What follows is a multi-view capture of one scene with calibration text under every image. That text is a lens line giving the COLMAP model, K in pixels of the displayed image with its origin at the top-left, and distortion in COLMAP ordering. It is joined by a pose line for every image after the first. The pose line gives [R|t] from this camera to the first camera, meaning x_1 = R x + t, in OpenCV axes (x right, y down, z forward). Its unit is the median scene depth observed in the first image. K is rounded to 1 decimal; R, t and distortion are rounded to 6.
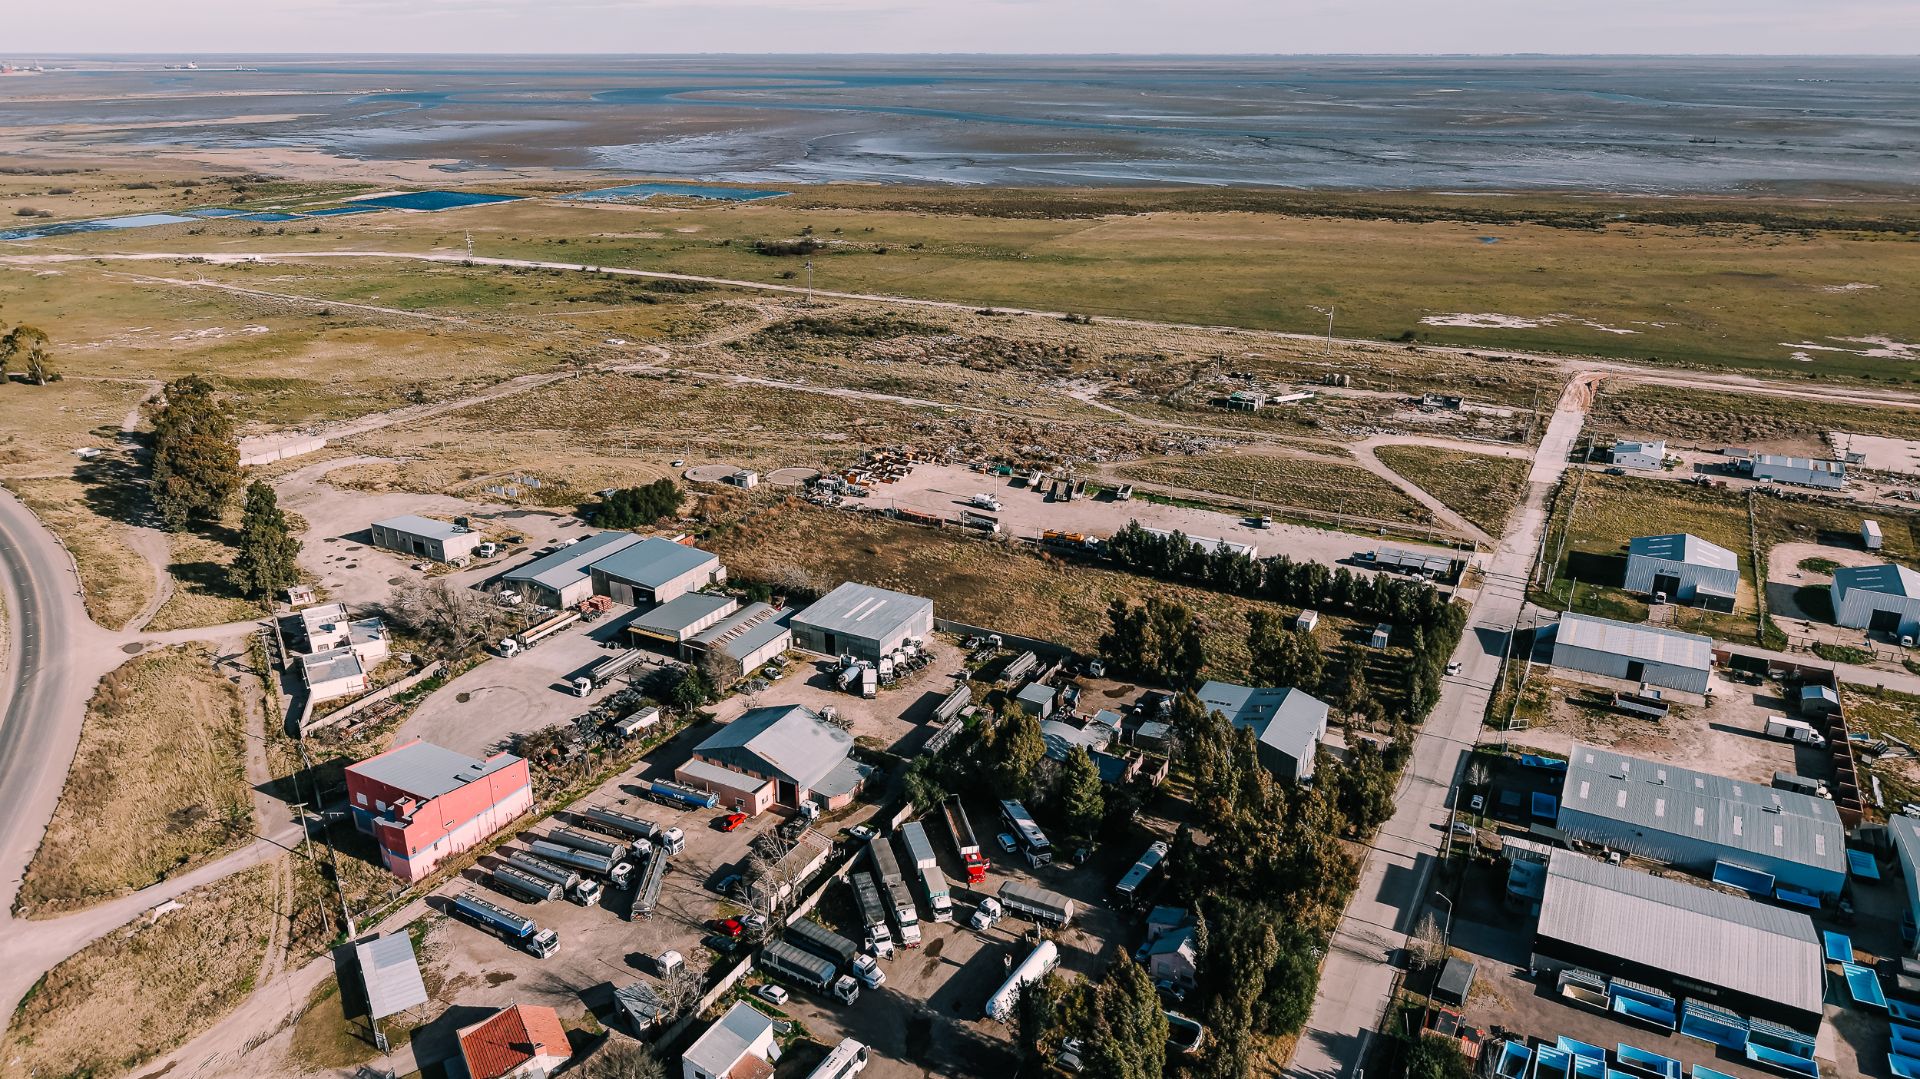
lens RADIAL K [[1295.7, 0, 968.7], [0, 1295.7, 539.4], [0, 0, 1]] dist [0.009237, -0.002639]
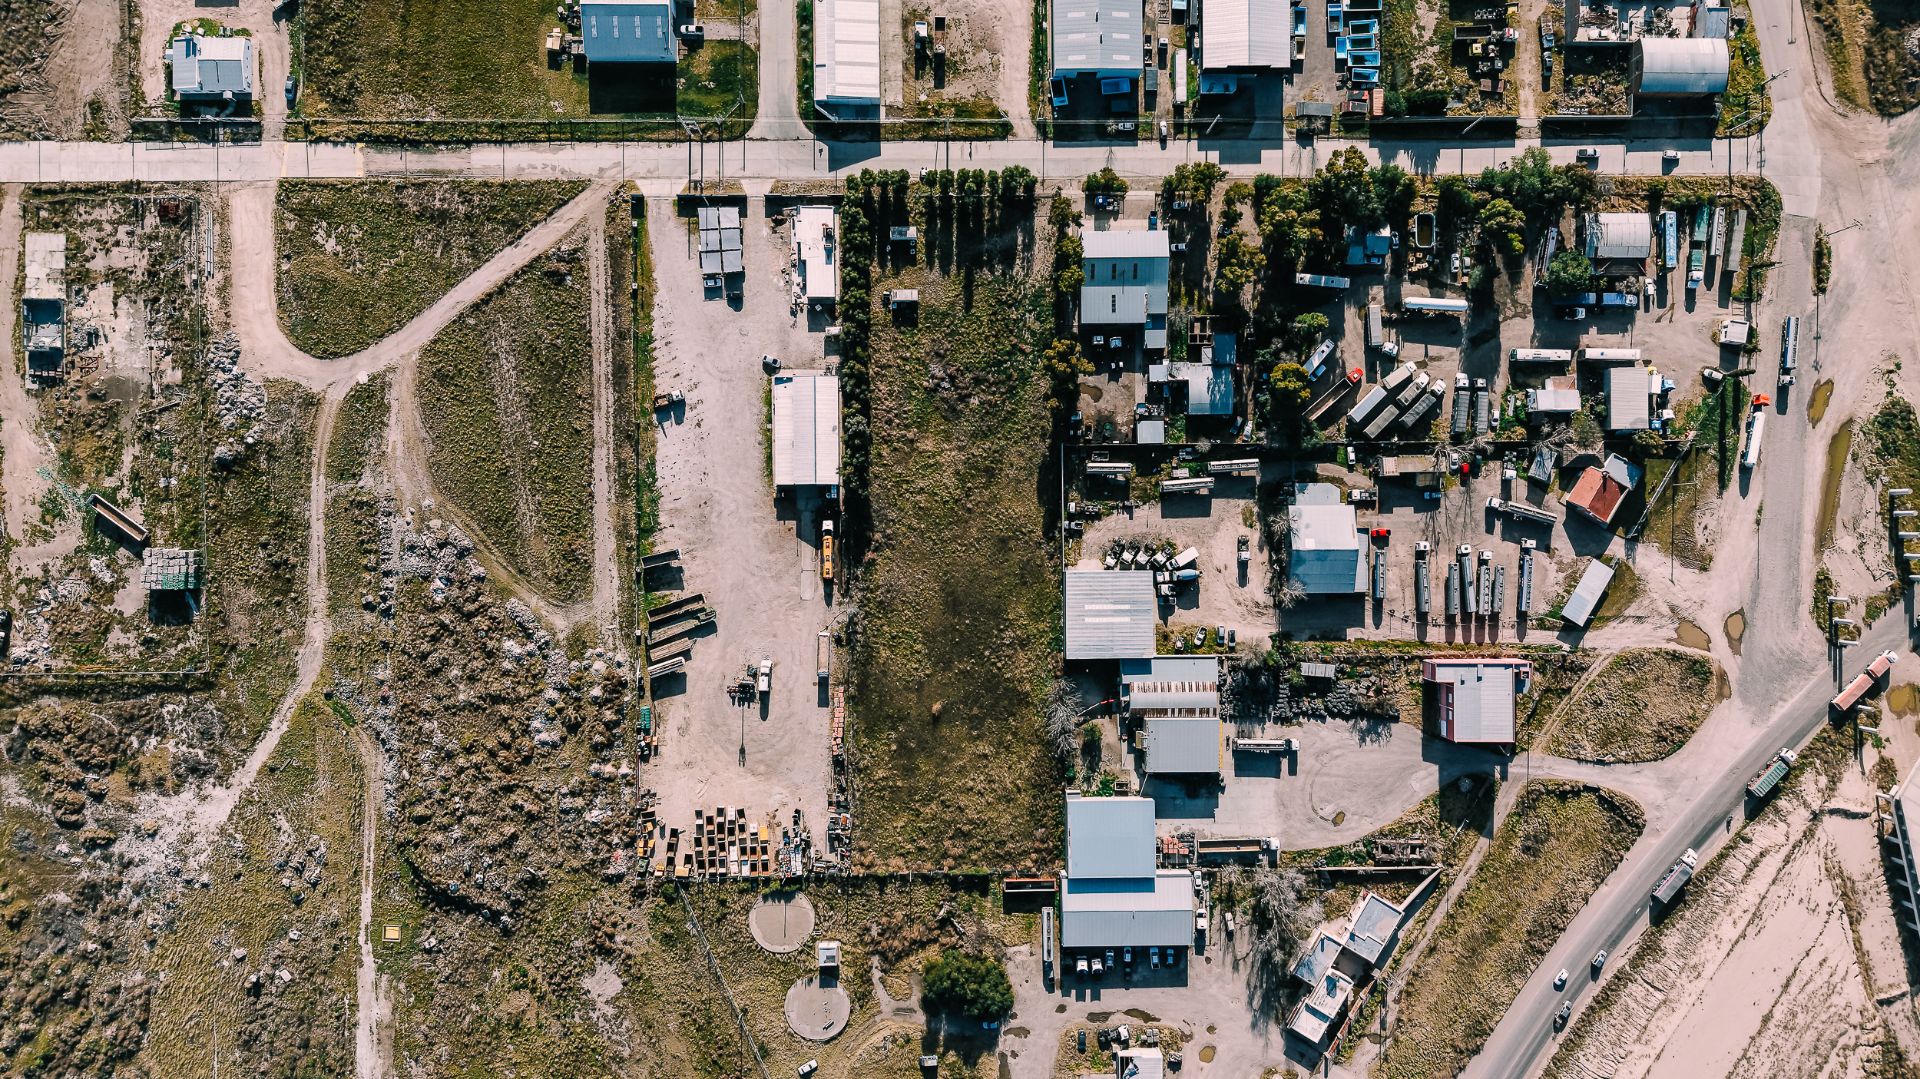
lens RADIAL K [[1294.1, 0, 960.0], [0, 1294.1, 539.5], [0, 0, 1]] dist [0.003921, -0.005083]
pose [[-0.476495, -0.879013, -0.016969, 0.050888], [0.287925, -0.174257, 0.941665, -0.856562], [-0.830693, 0.443813, 0.336122, 0.538896]]
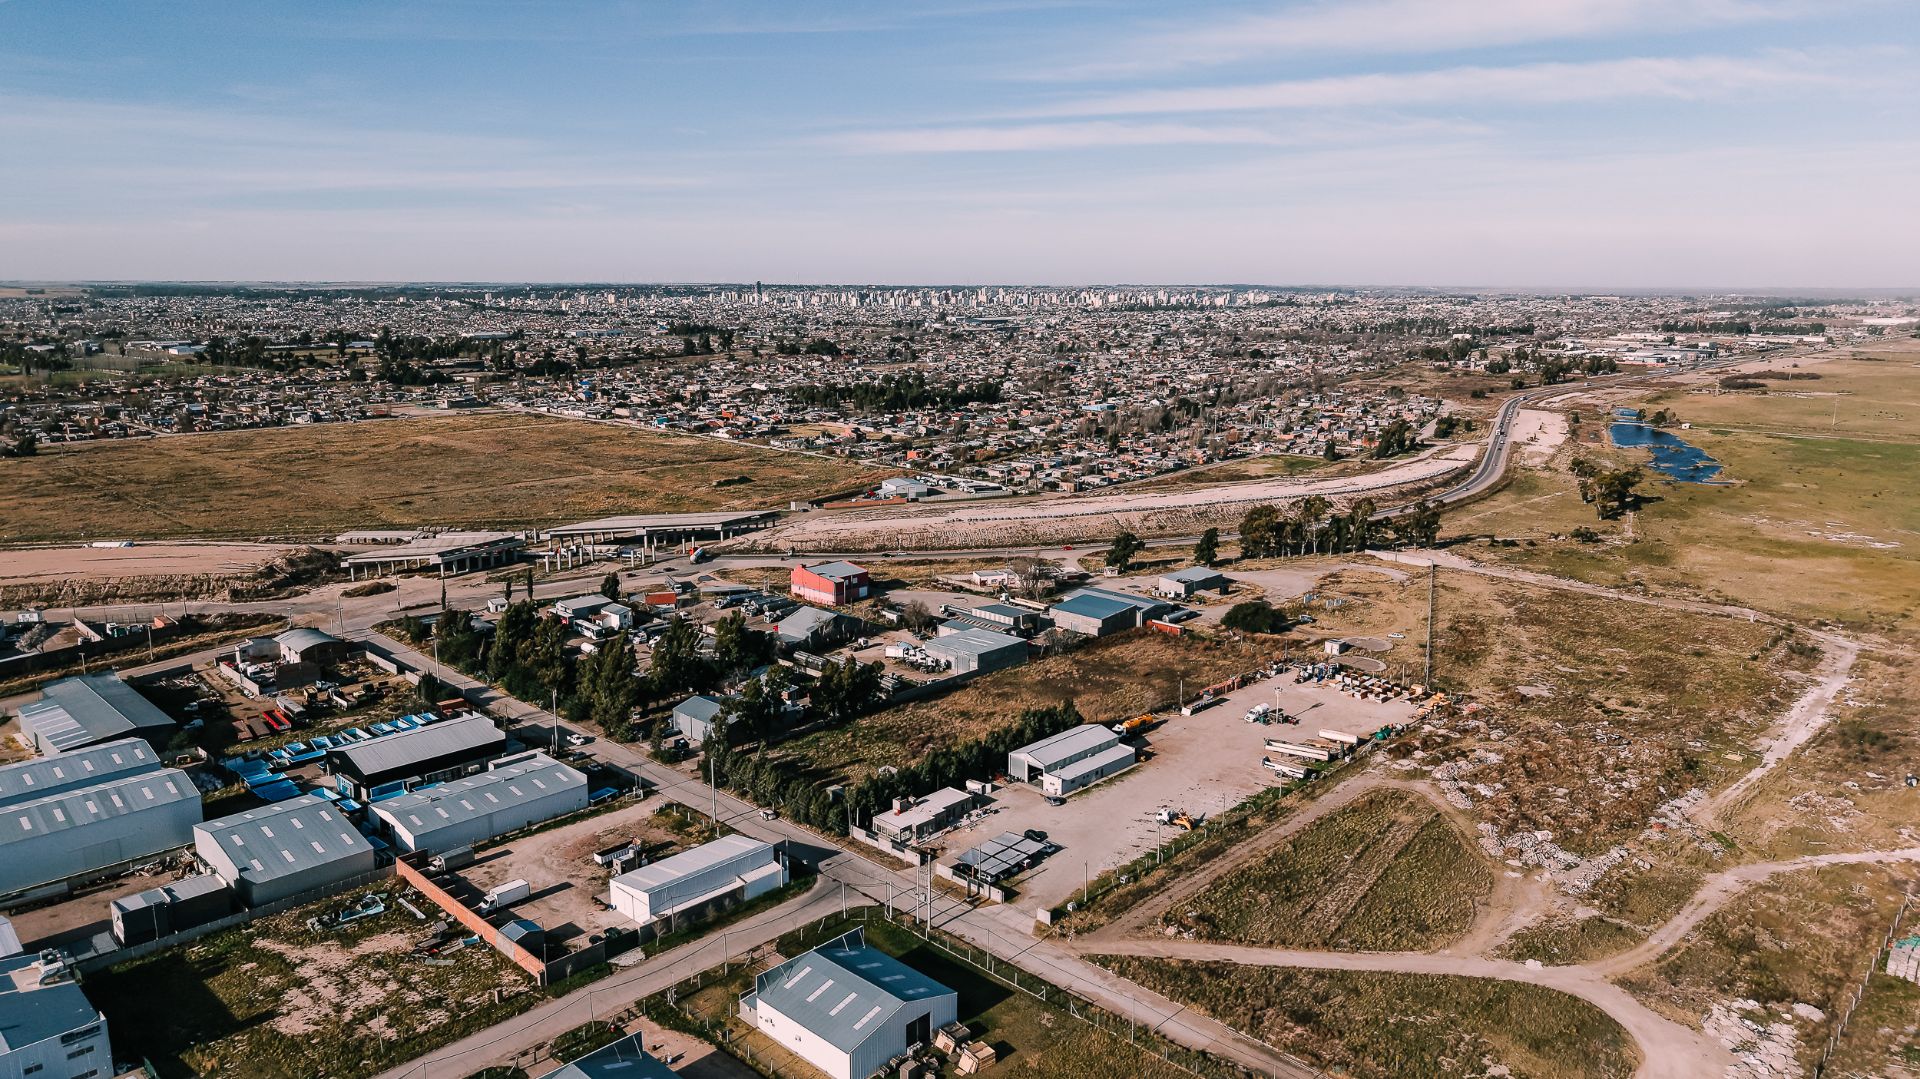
lens RADIAL K [[1295.7, 0, 968.7], [0, 1295.7, 539.4], [0, 0, 1]] dist [0.009237, -0.002639]
pose [[-0.274900, 0.185307, -0.943446, 0.974608], [-0.343259, 0.897671, 0.276334, -0.342105], [0.898111, 0.399811, -0.183162, 0.948421]]
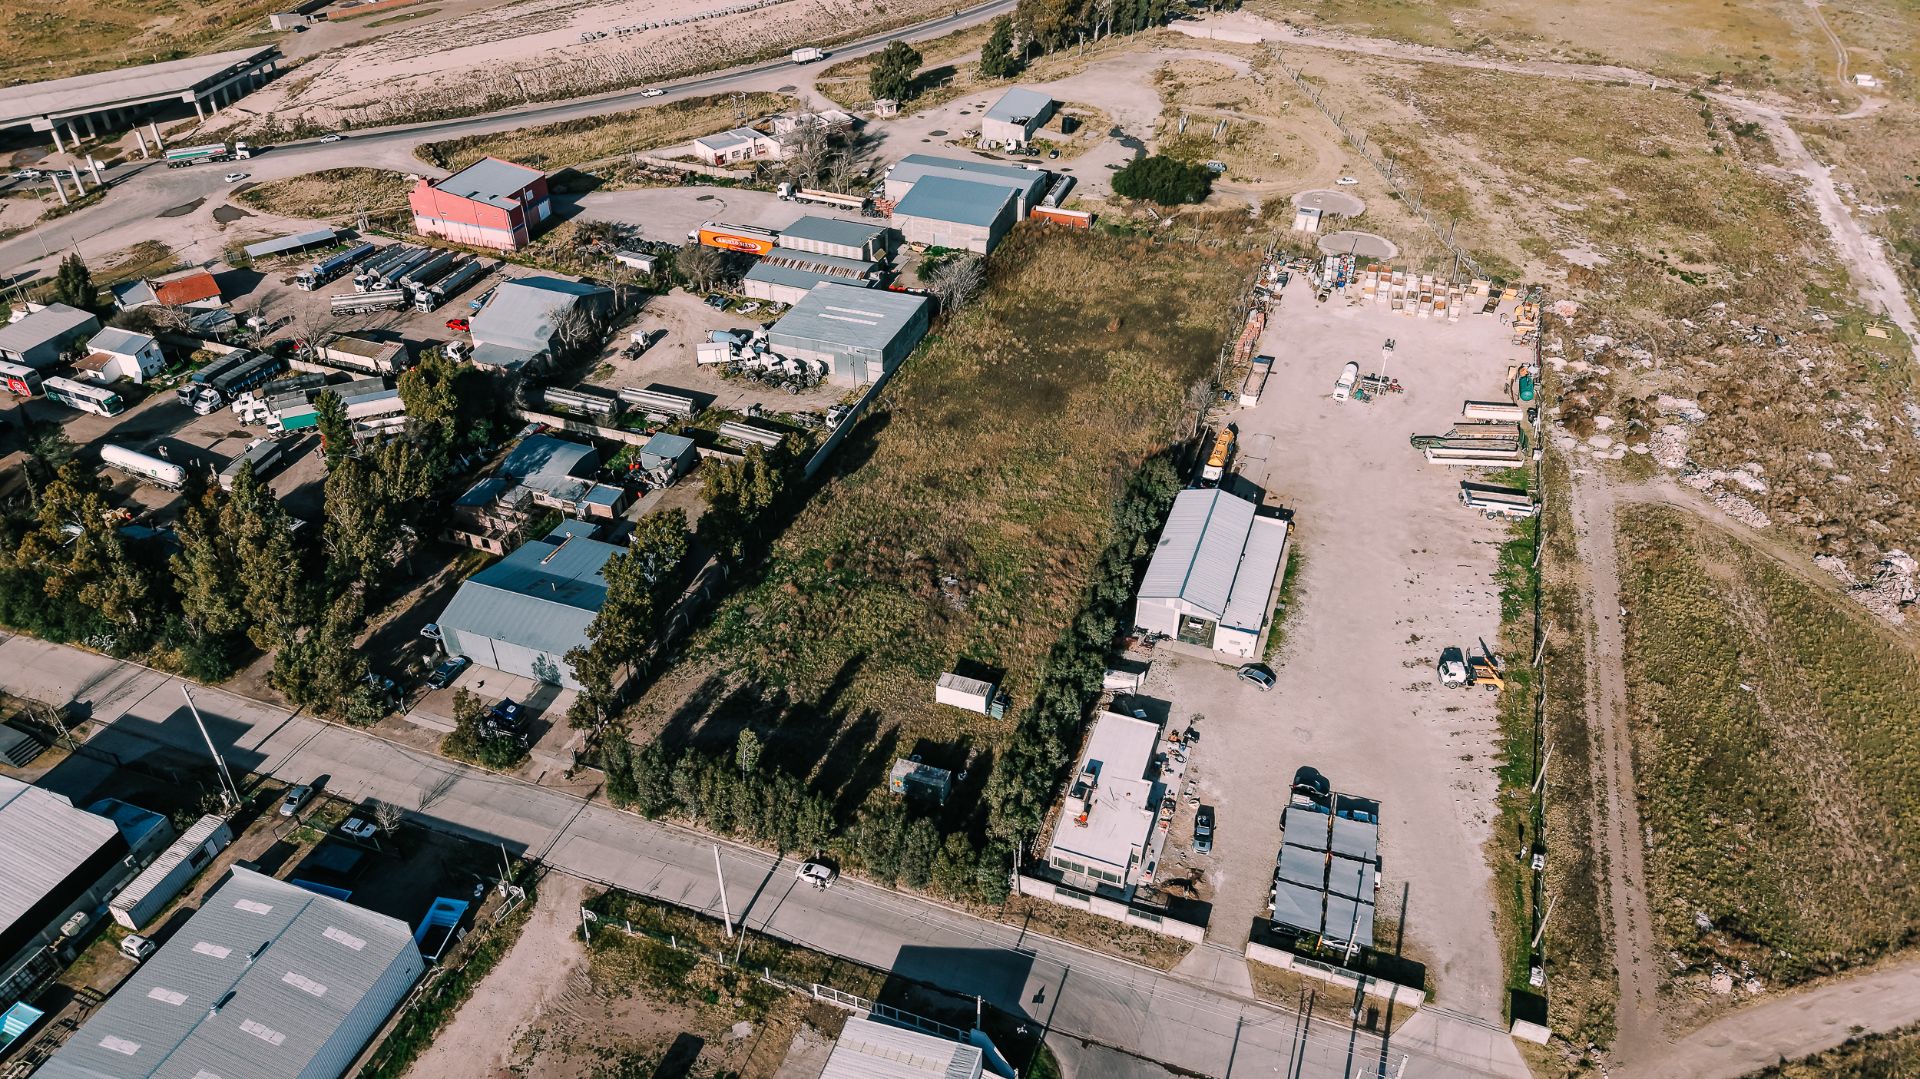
lens RADIAL K [[1294.1, 0, 960.0], [0, 1294.1, 539.5], [0, 0, 1]] dist [0.003921, -0.005083]
pose [[0.145757, 0.586890, -0.796439, 0.550523], [-0.358172, 0.781730, 0.510501, -0.229830], [0.922208, 0.210853, 0.324150, 0.645691]]
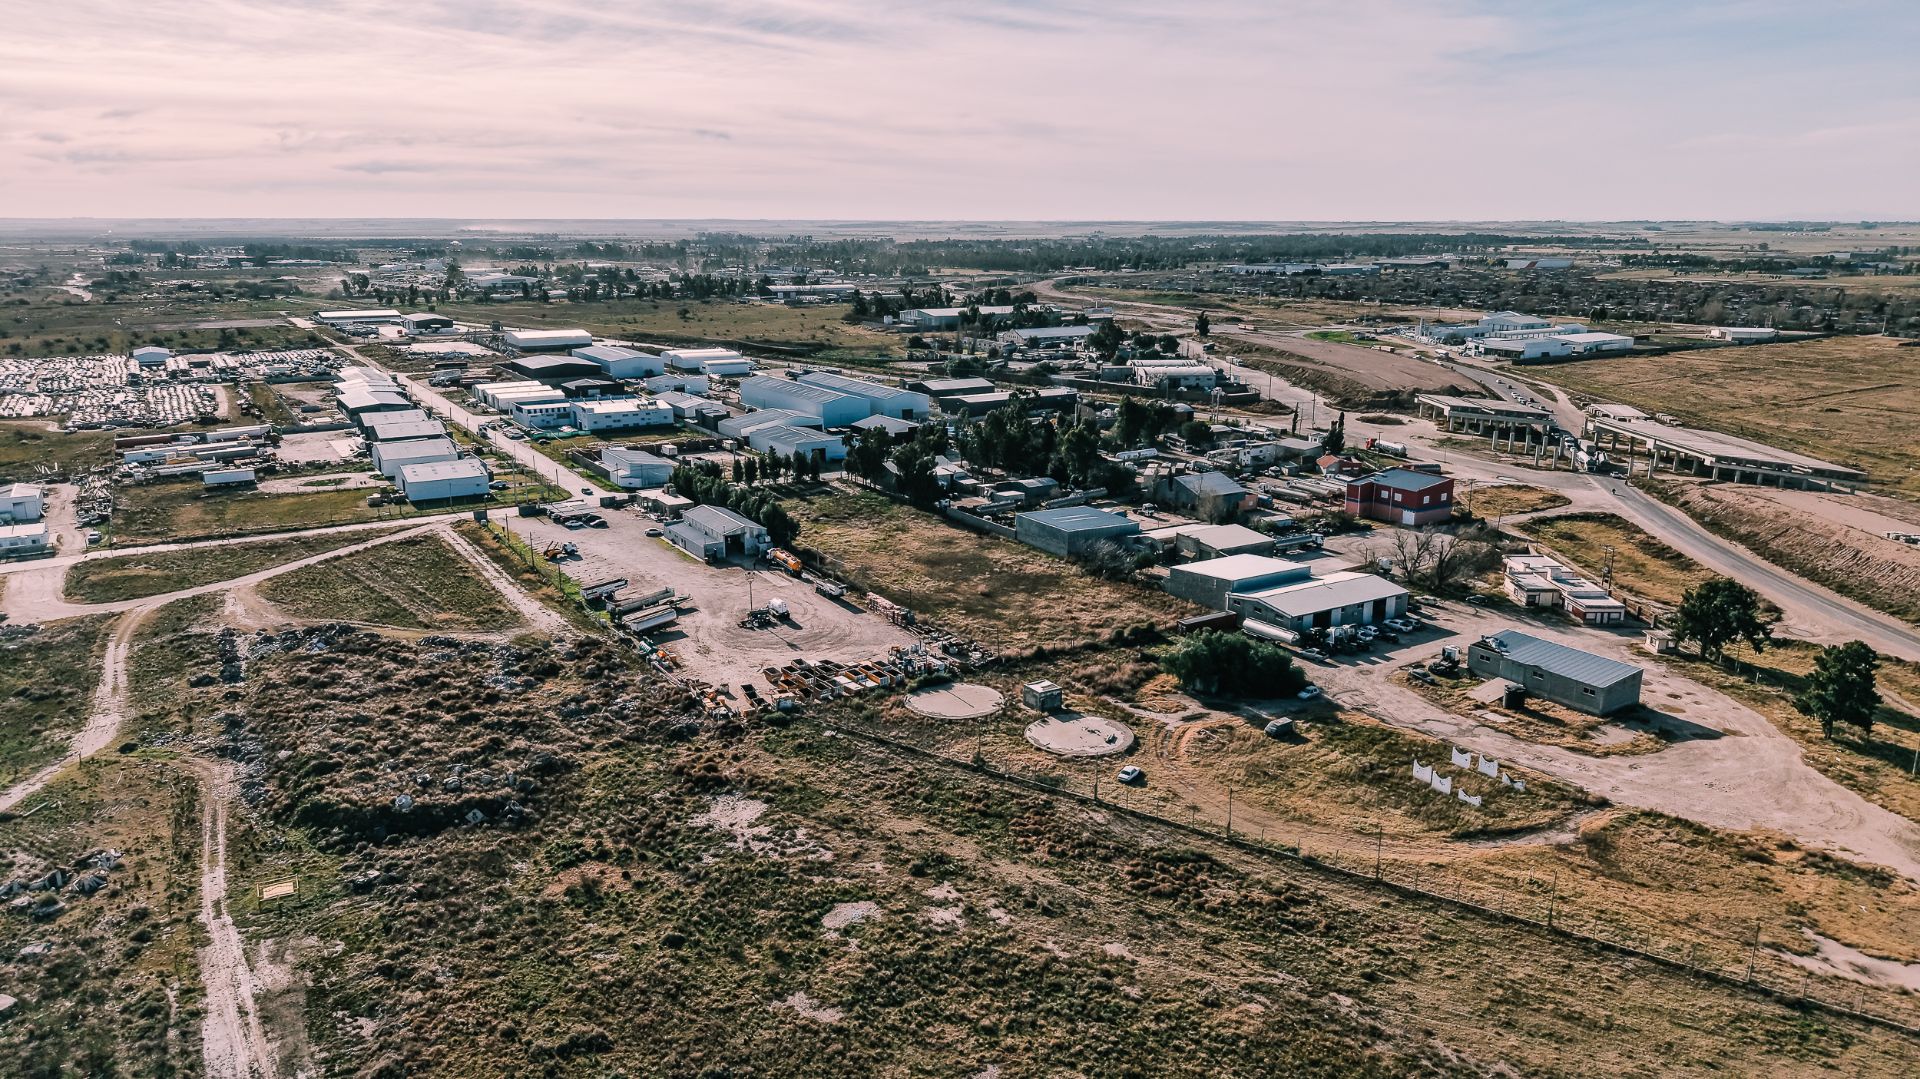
lens RADIAL K [[1294.1, 0, 960.0], [0, 1294.1, 539.5], [0, 0, 1]] dist [0.003921, -0.005083]
pose [[-0.867042, -0.125590, 0.482147, -0.434112], [0.171562, 0.833272, 0.525570, -0.436082], [-0.467766, 0.538409, -0.700935, 1.472175]]
